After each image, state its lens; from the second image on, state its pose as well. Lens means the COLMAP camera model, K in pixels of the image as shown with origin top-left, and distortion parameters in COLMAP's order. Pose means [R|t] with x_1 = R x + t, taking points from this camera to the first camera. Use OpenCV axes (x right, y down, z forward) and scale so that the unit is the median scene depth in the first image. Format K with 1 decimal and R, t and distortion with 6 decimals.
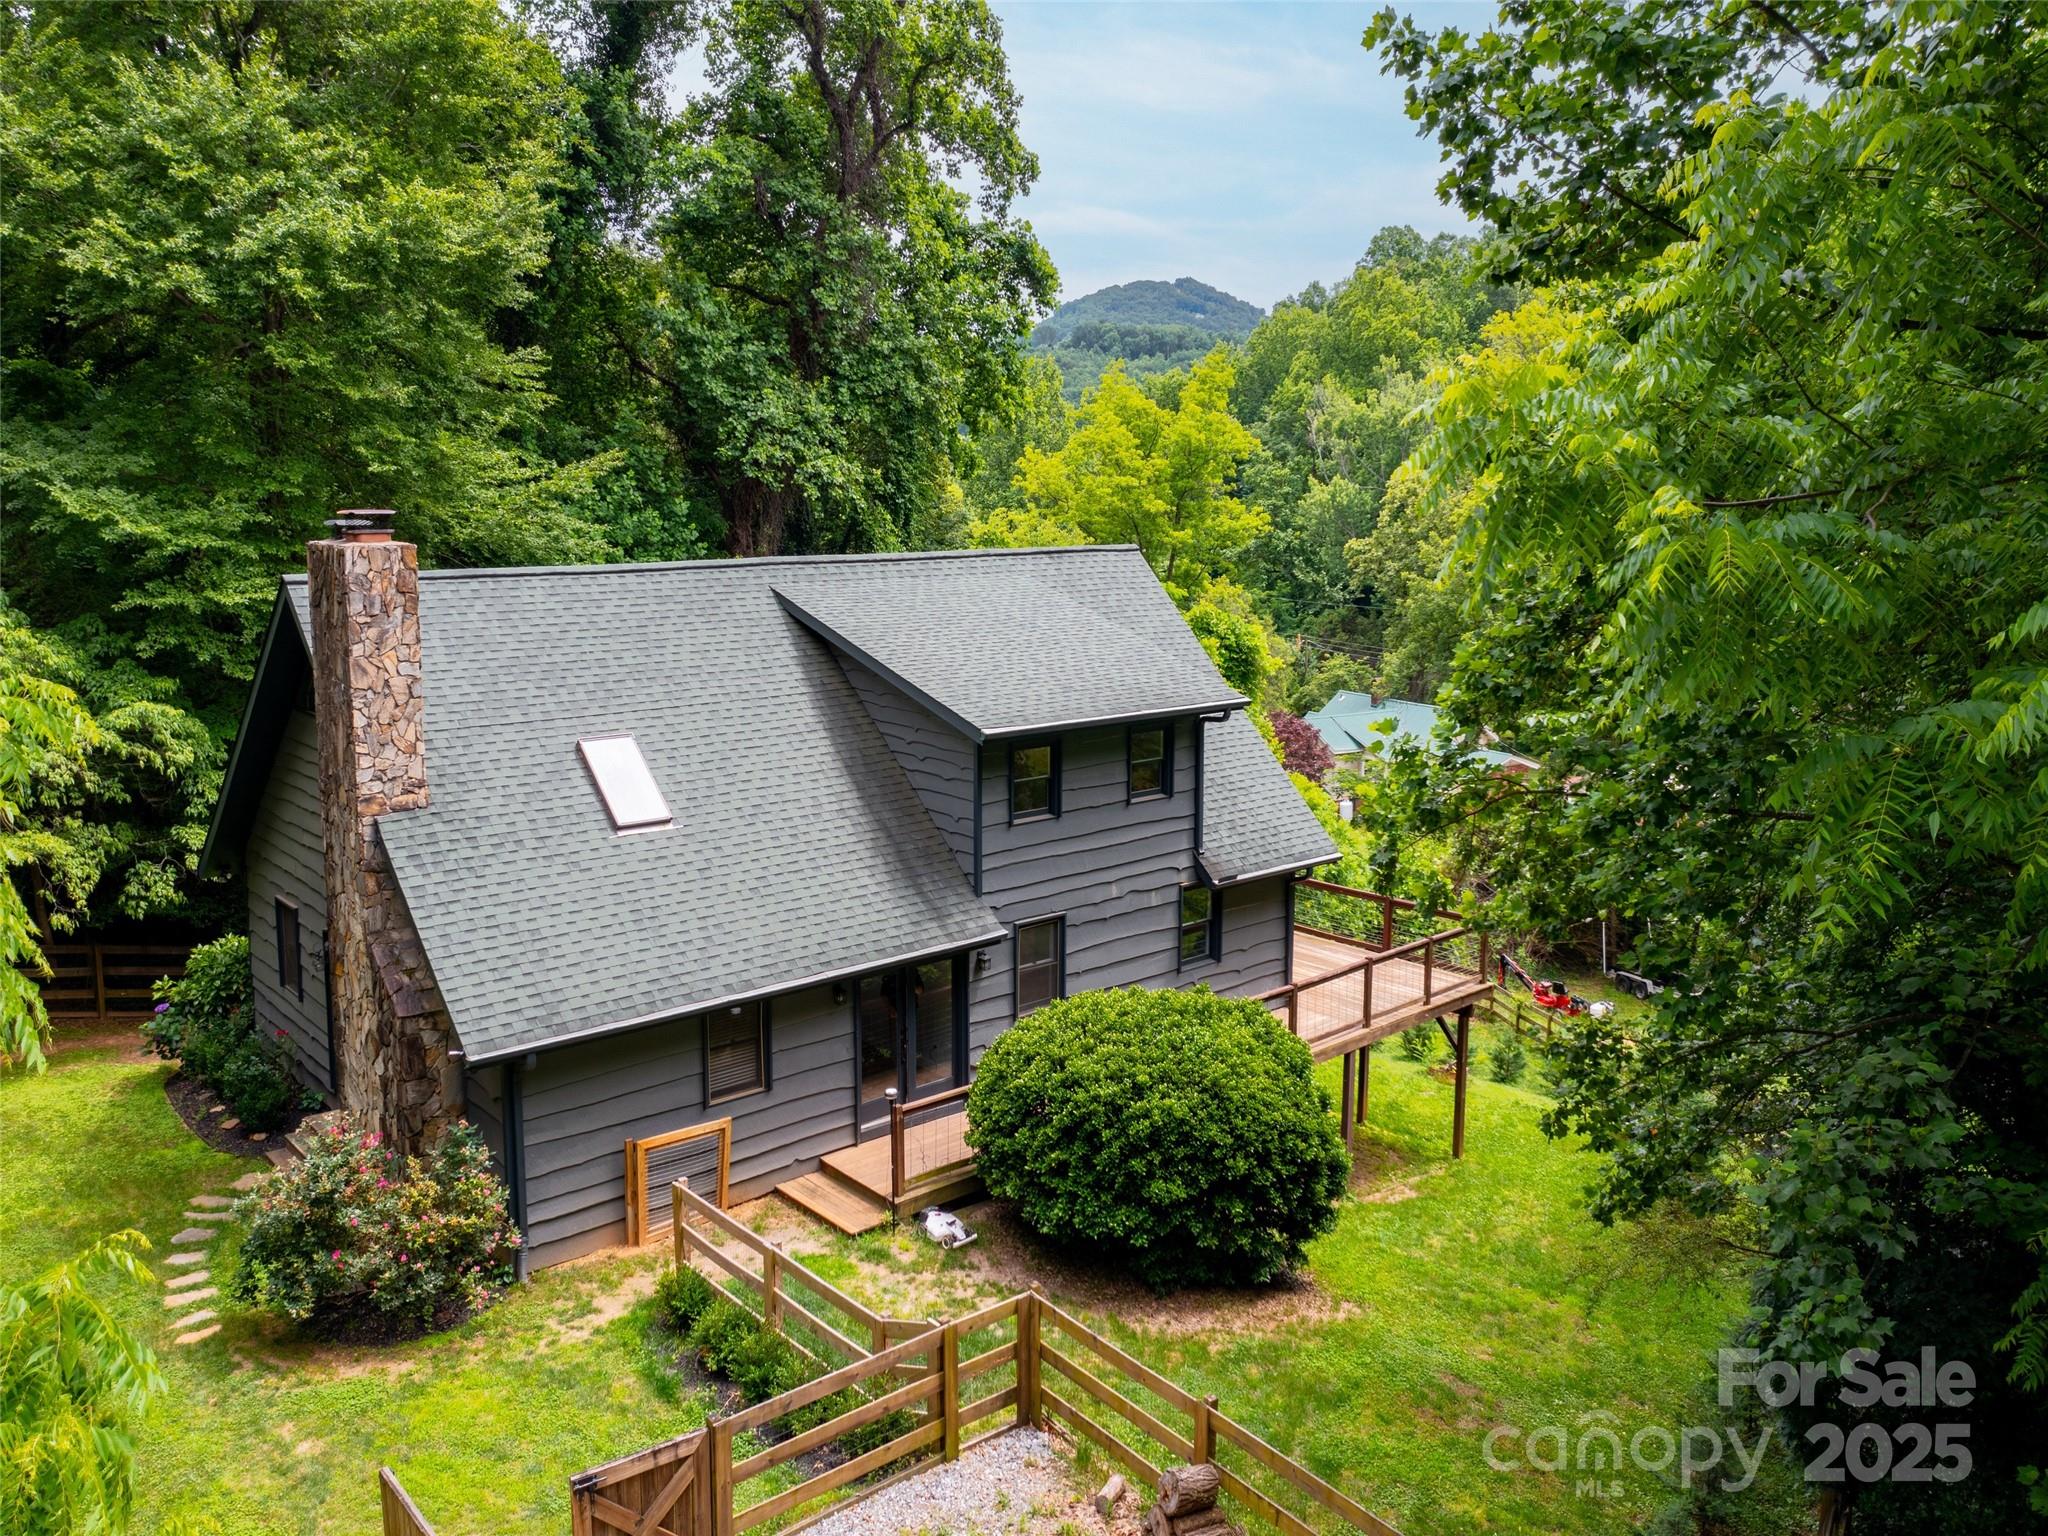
lens RADIAL K [[1588.7, 0, 1022.1], [0, 1588.7, 725.0], [0, 0, 1]] dist [-0.019024, 0.008678]
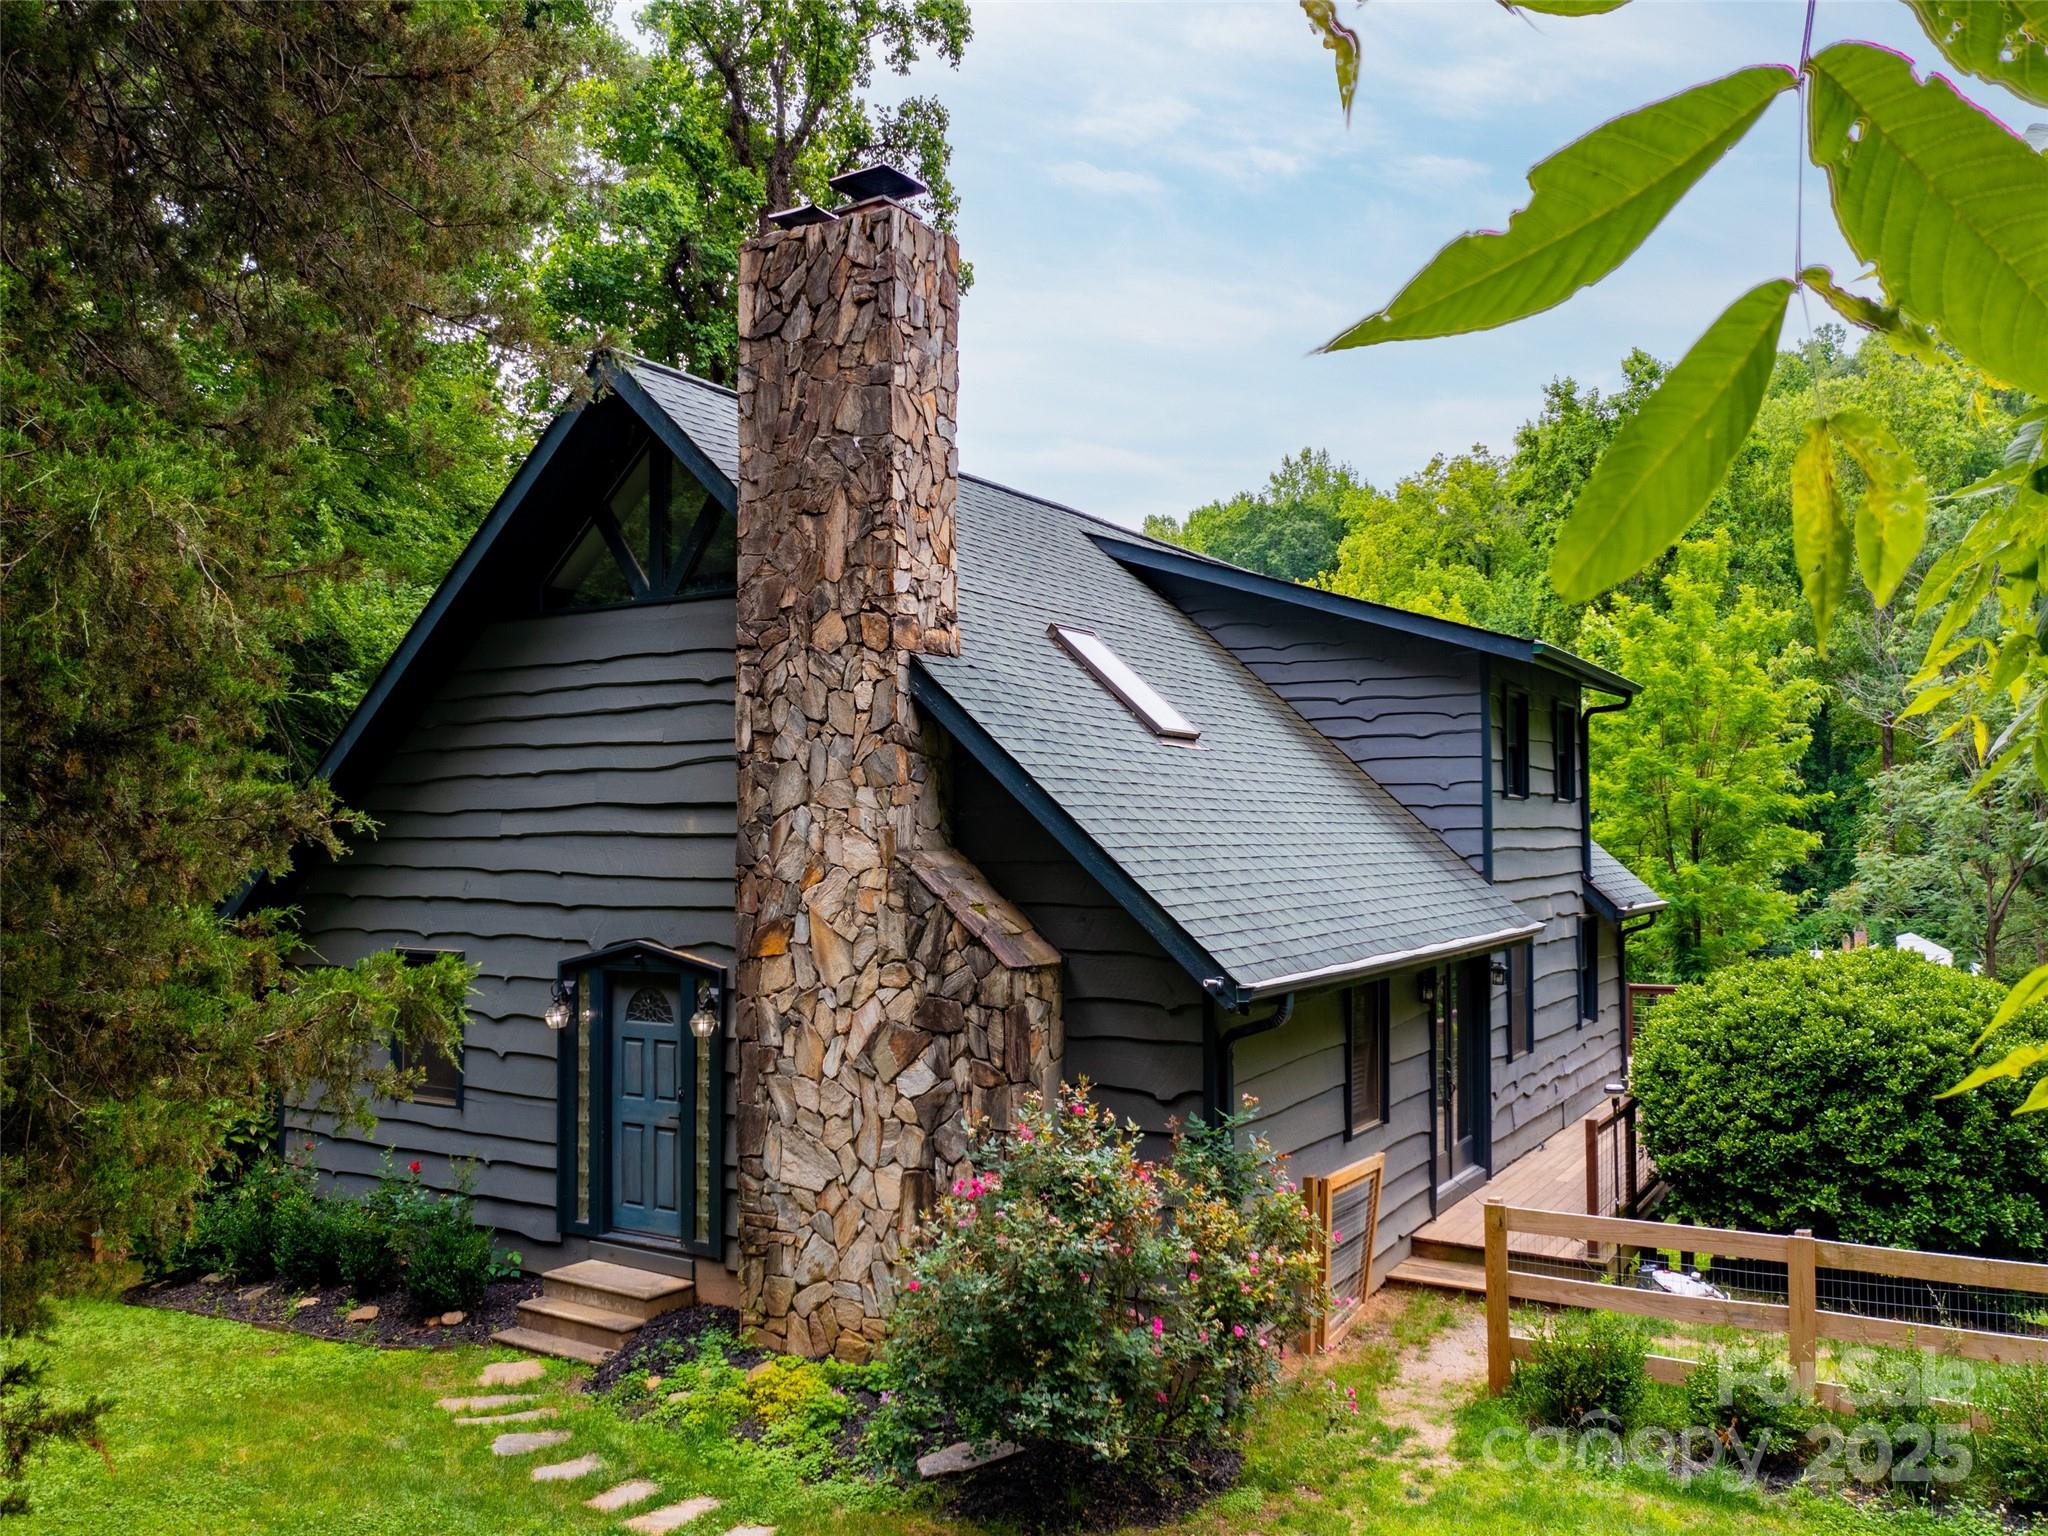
lens RADIAL K [[1588.7, 0, 1053.2], [0, 1588.7, 818.2], [0, 0, 1]] dist [-0.019024, 0.008678]
pose [[0.949652, -0.002972, 0.313291, -0.440893], [0.052069, 0.987546, -0.148462, 0.171299], [-0.308949, 0.157300, 0.937980, 0.344209]]
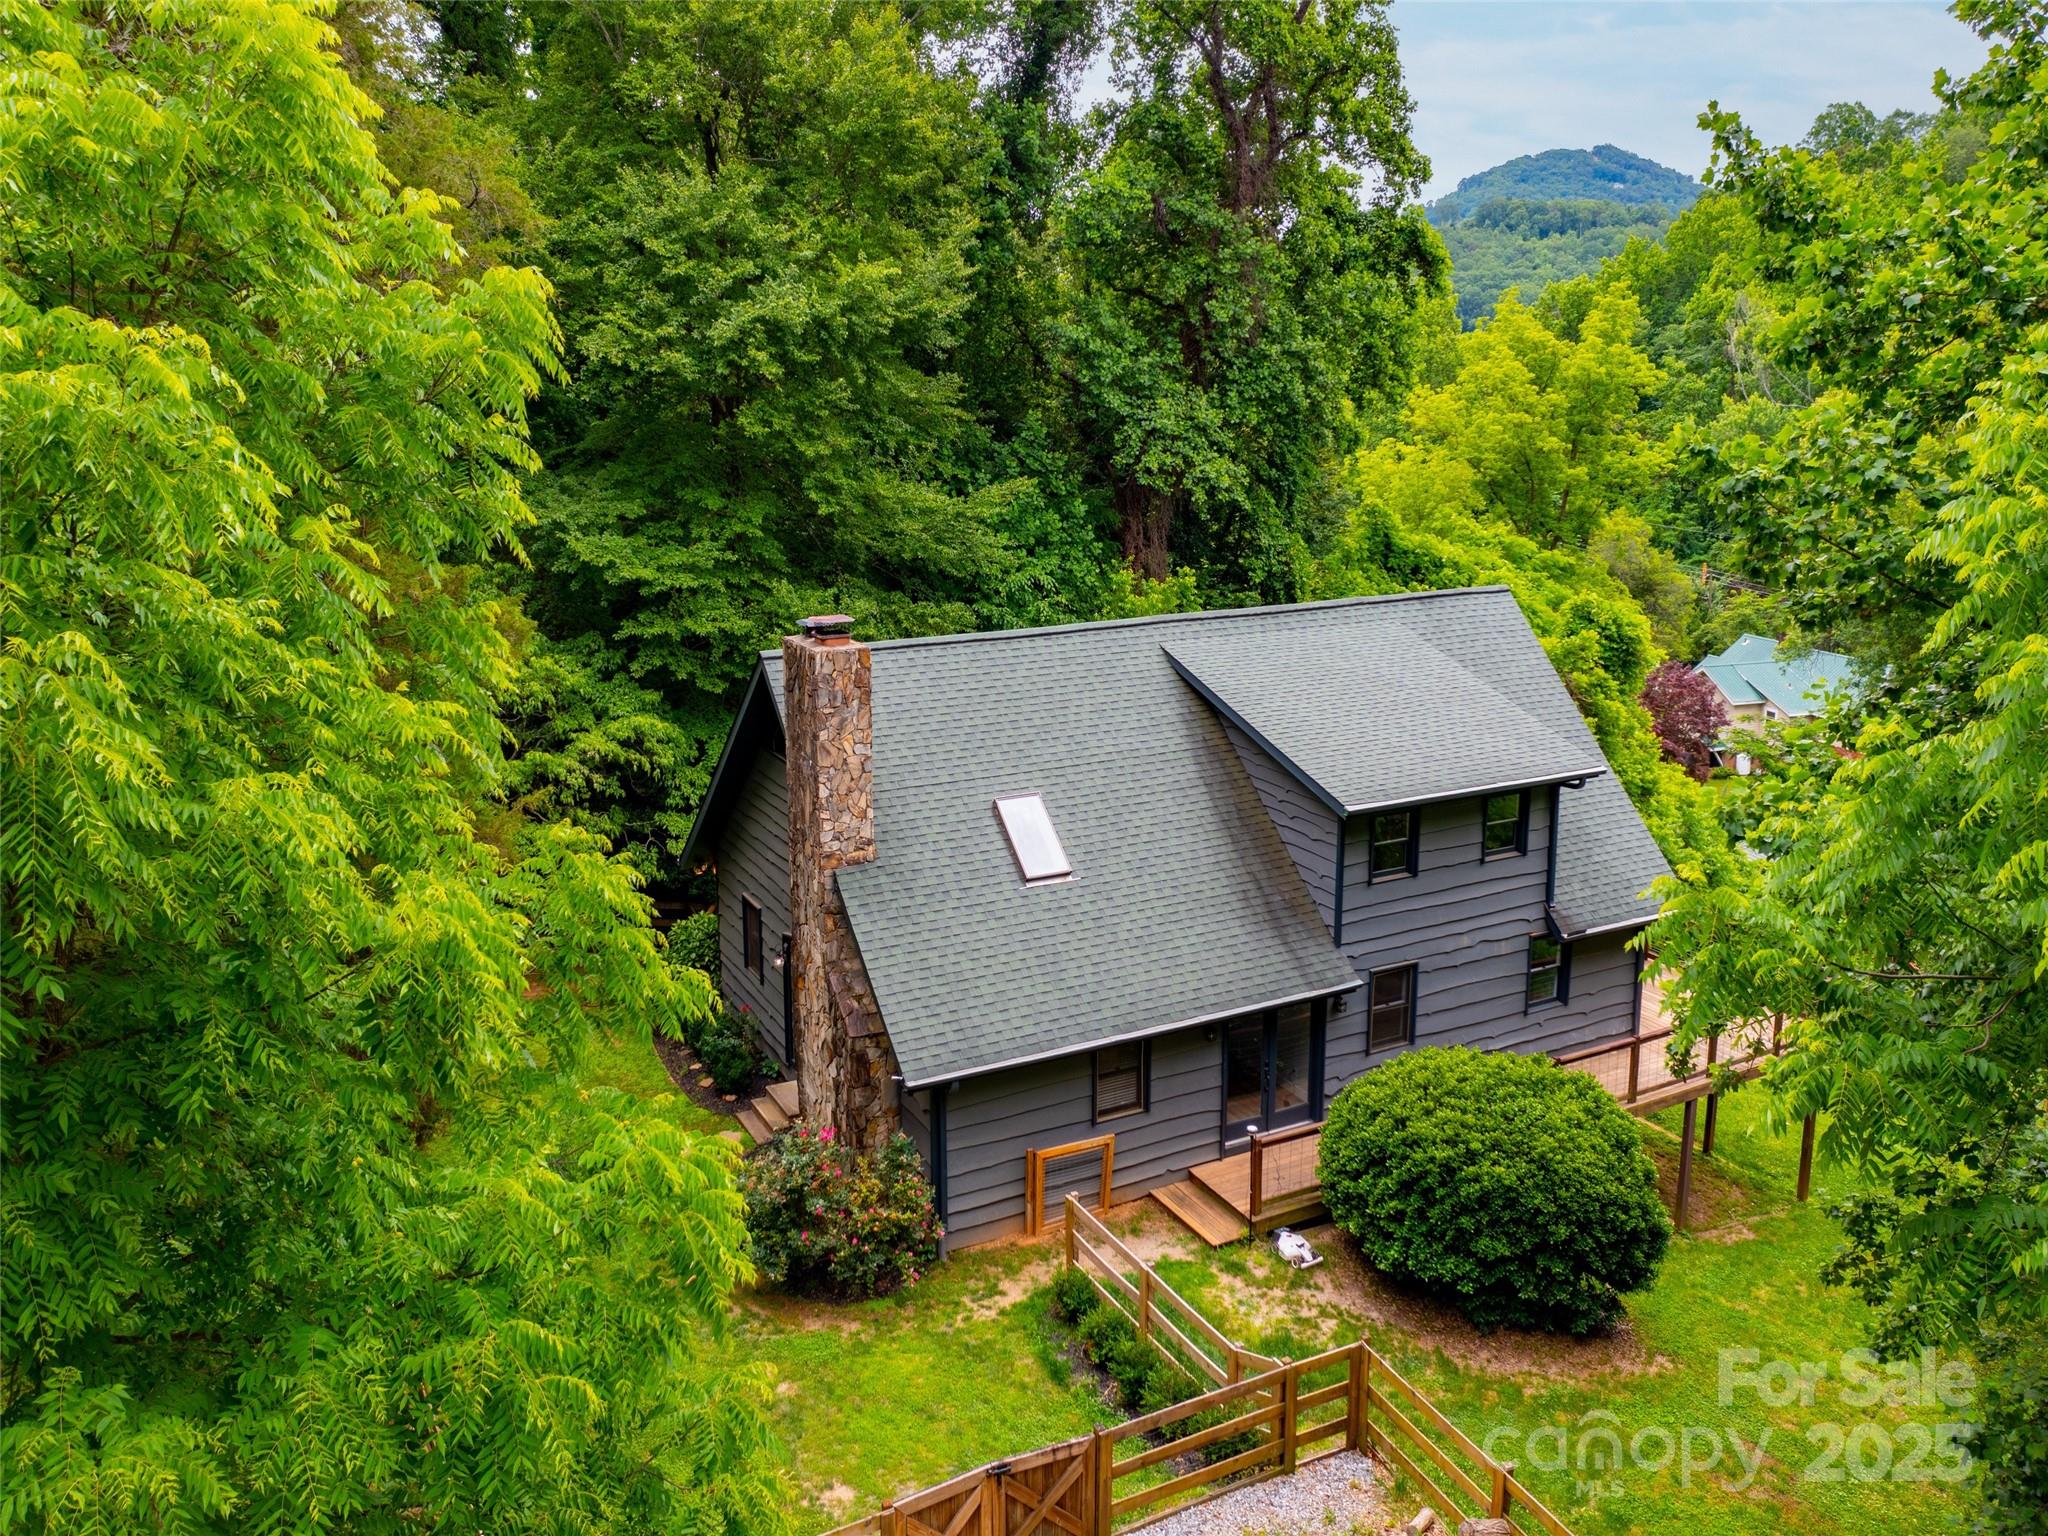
lens RADIAL K [[1588.7, 0, 1040.7], [0, 1588.7, 706.6], [0, 0, 1]] dist [-0.019024, 0.008678]
pose [[0.974172, 0.037554, -0.222662, 0.010755], [-0.025644, 0.998093, 0.056142, -0.112777], [0.224346, -0.048982, 0.973278, -0.117700]]
